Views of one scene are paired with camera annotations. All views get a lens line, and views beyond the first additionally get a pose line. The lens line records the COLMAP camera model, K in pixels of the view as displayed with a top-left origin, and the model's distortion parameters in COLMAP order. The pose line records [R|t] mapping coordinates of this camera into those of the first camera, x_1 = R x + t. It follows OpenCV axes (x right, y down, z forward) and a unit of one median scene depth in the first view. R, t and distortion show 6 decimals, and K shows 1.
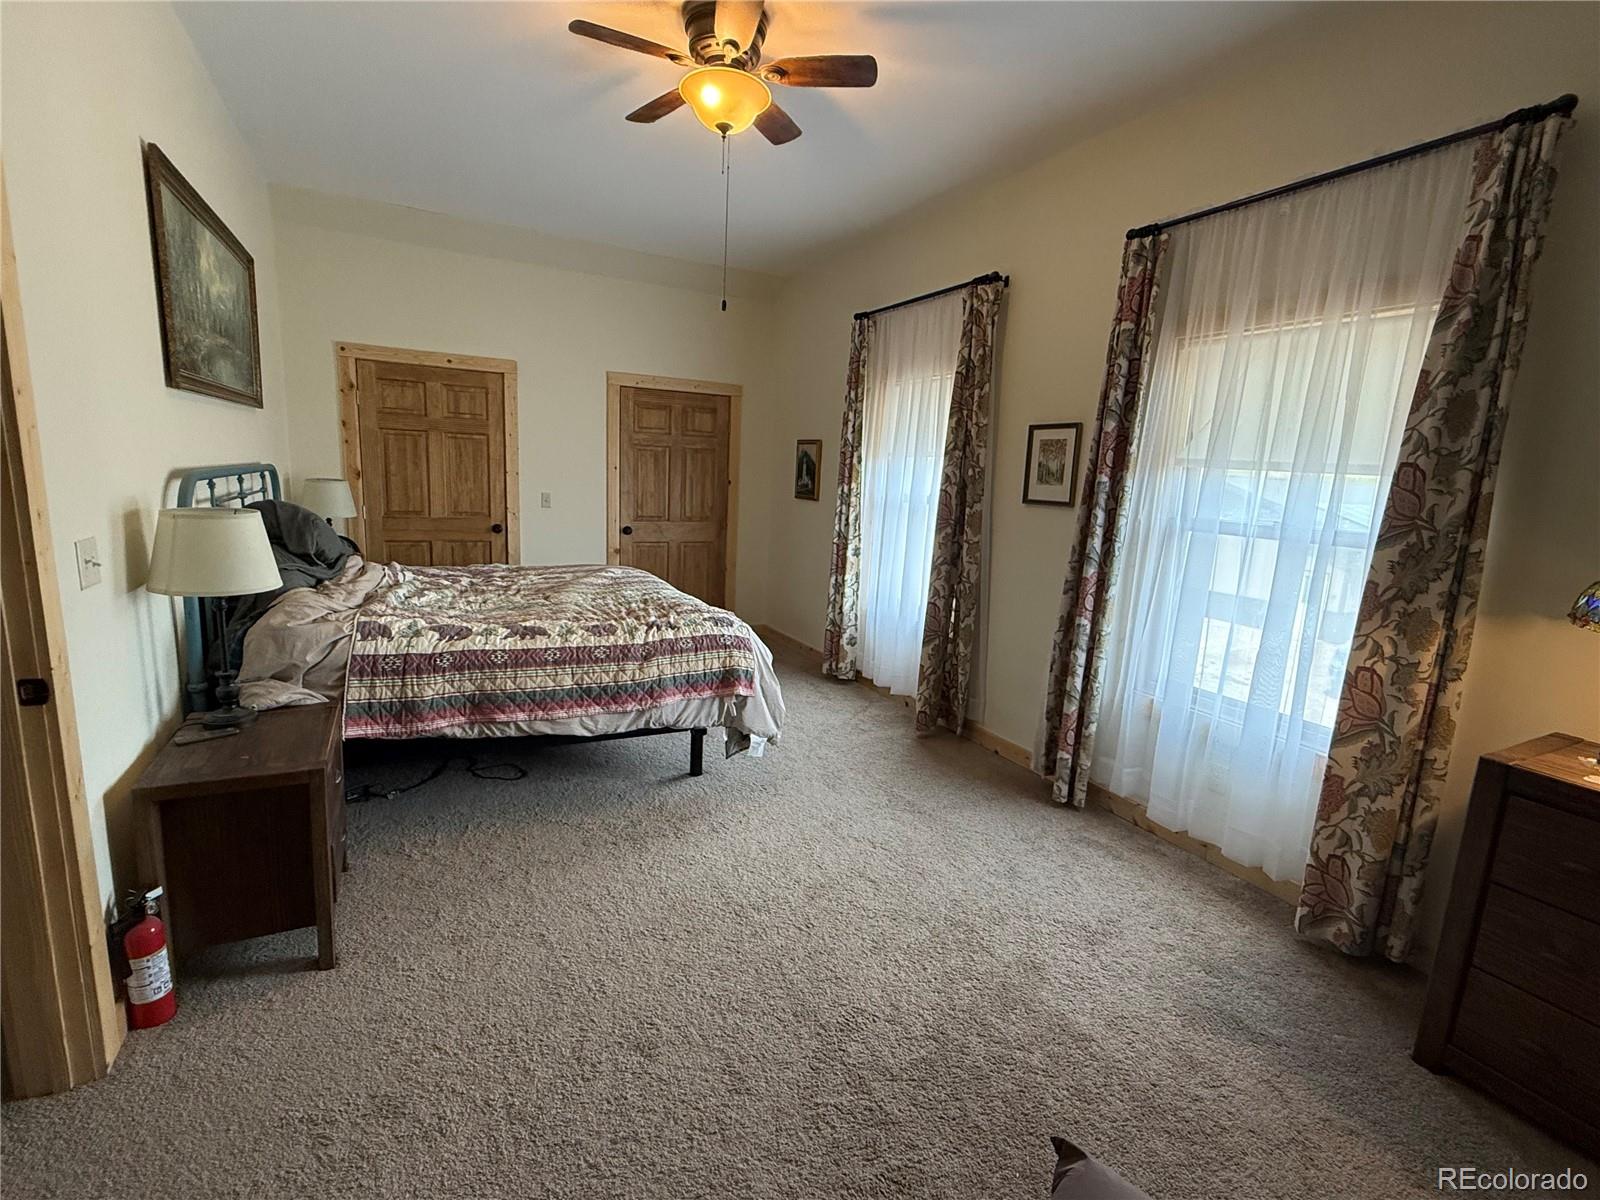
lens RADIAL K [[734.1, 0, 798.4], [0, 734.1, 604.1], [0, 0, 1]] dist [-0.002075, -0.000670]
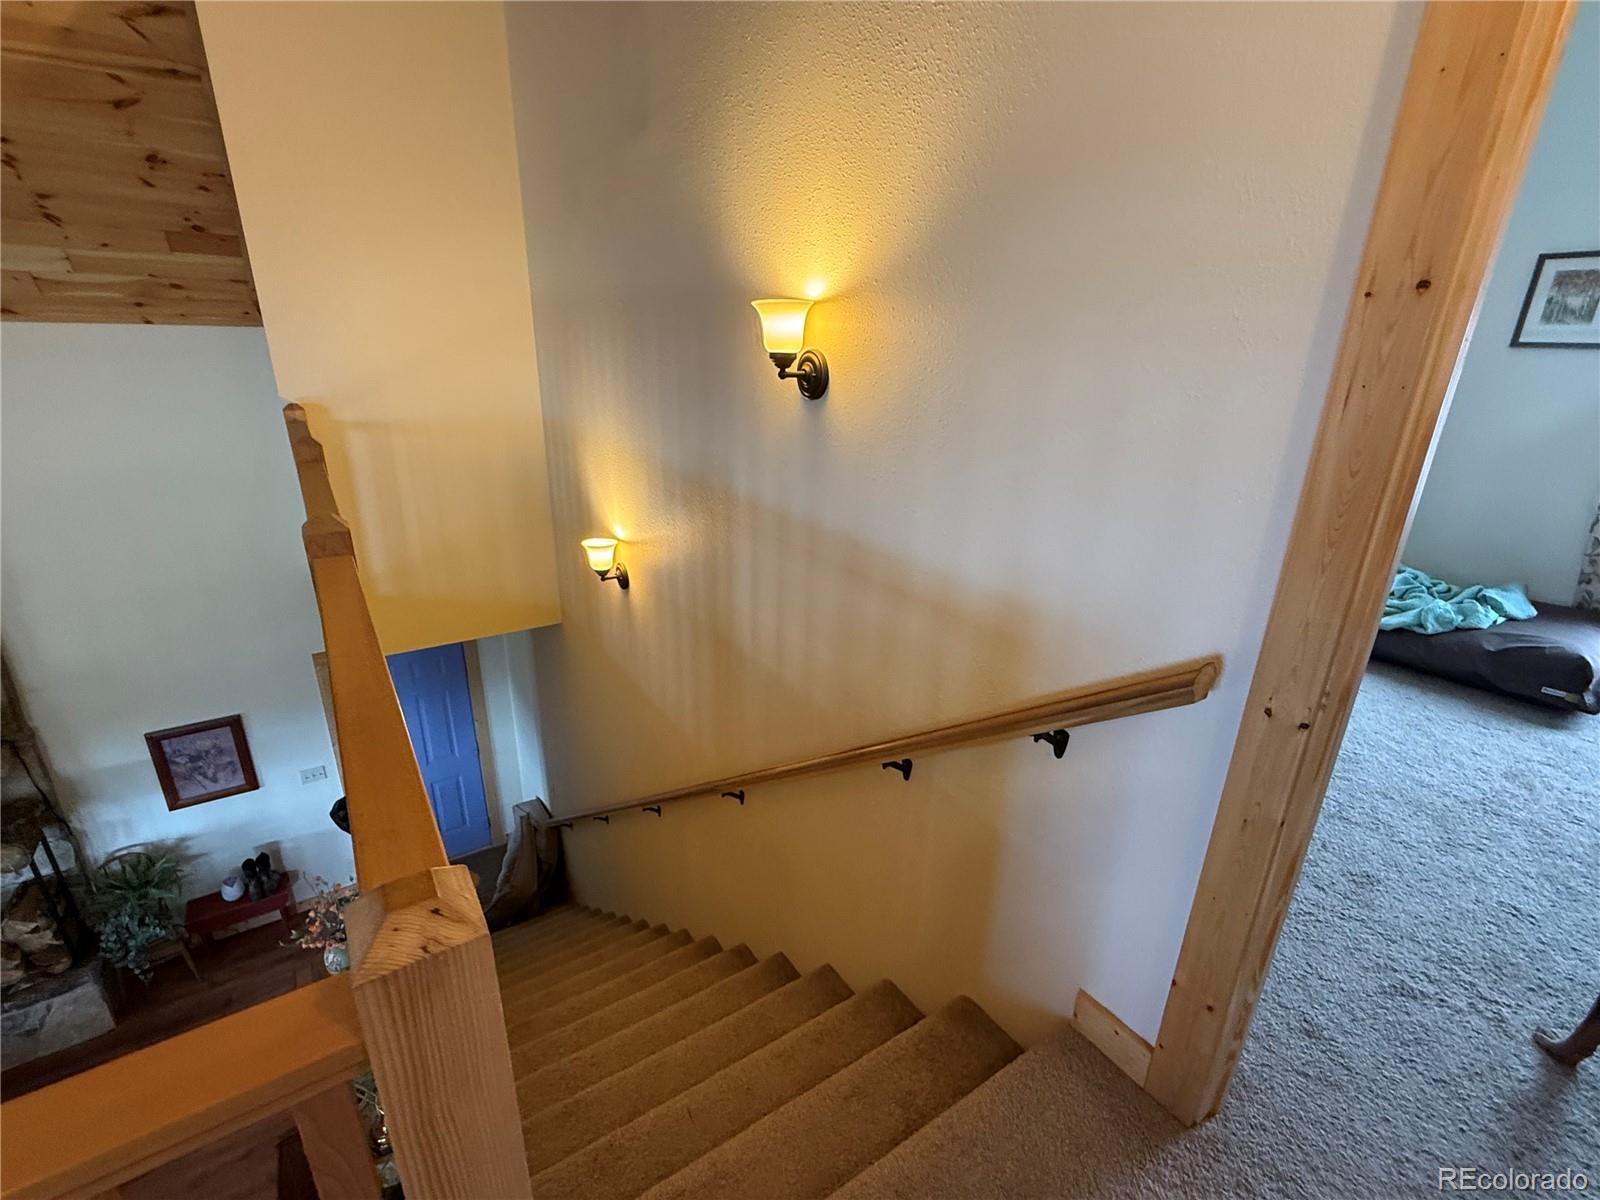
lens RADIAL K [[734.1, 0, 804.8], [0, 734.1, 604.9], [0, 0, 1]] dist [-0.002075, -0.000670]
pose [[0.991736, -0.065800, 0.110139, -1.128380], [0.044315, 0.981316, 0.187228, -0.053166], [-0.120401, -0.180800, 0.976122, 0.274051]]
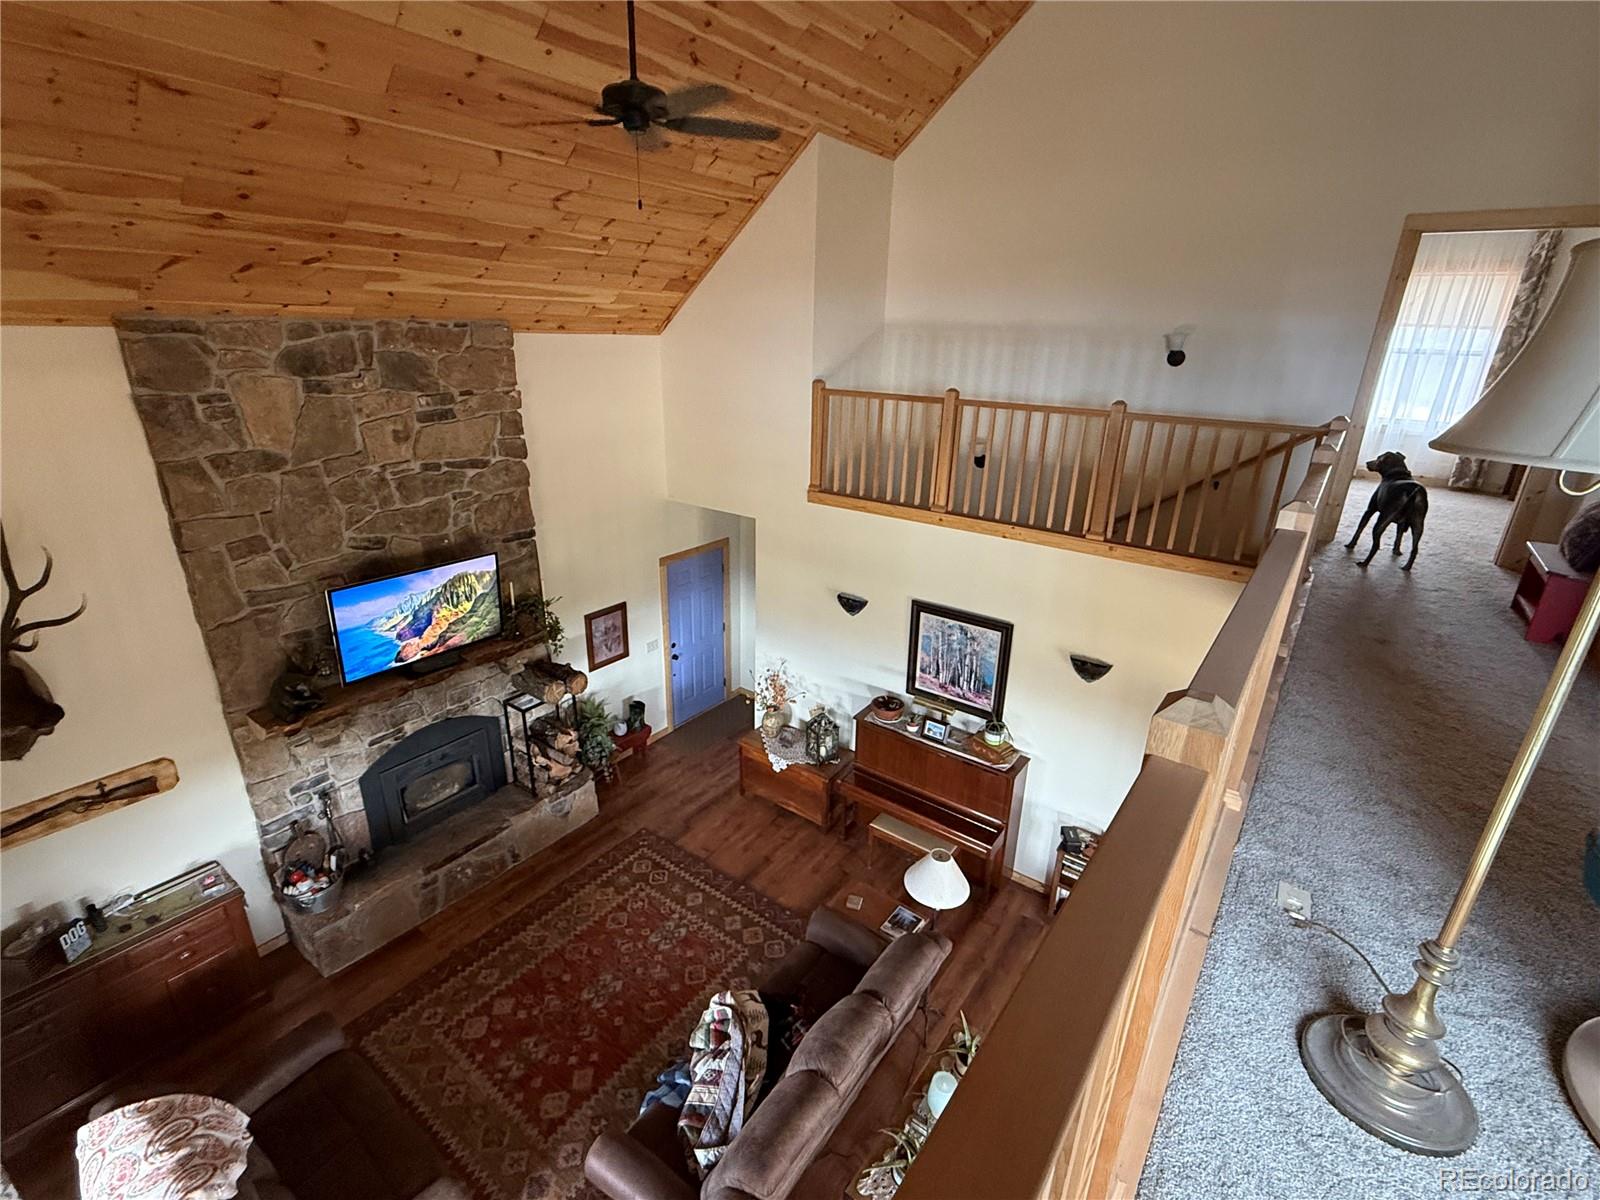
lens RADIAL K [[734.1, 0, 797.1], [0, 734.1, 602.6], [0, 0, 1]] dist [-0.002075, -0.000670]
pose [[0.894518, -0.179613, 0.409360, -3.302368], [0.096544, 0.971741, 0.215402, -0.005412], [-0.436481, -0.153160, 0.886581, -0.631527]]
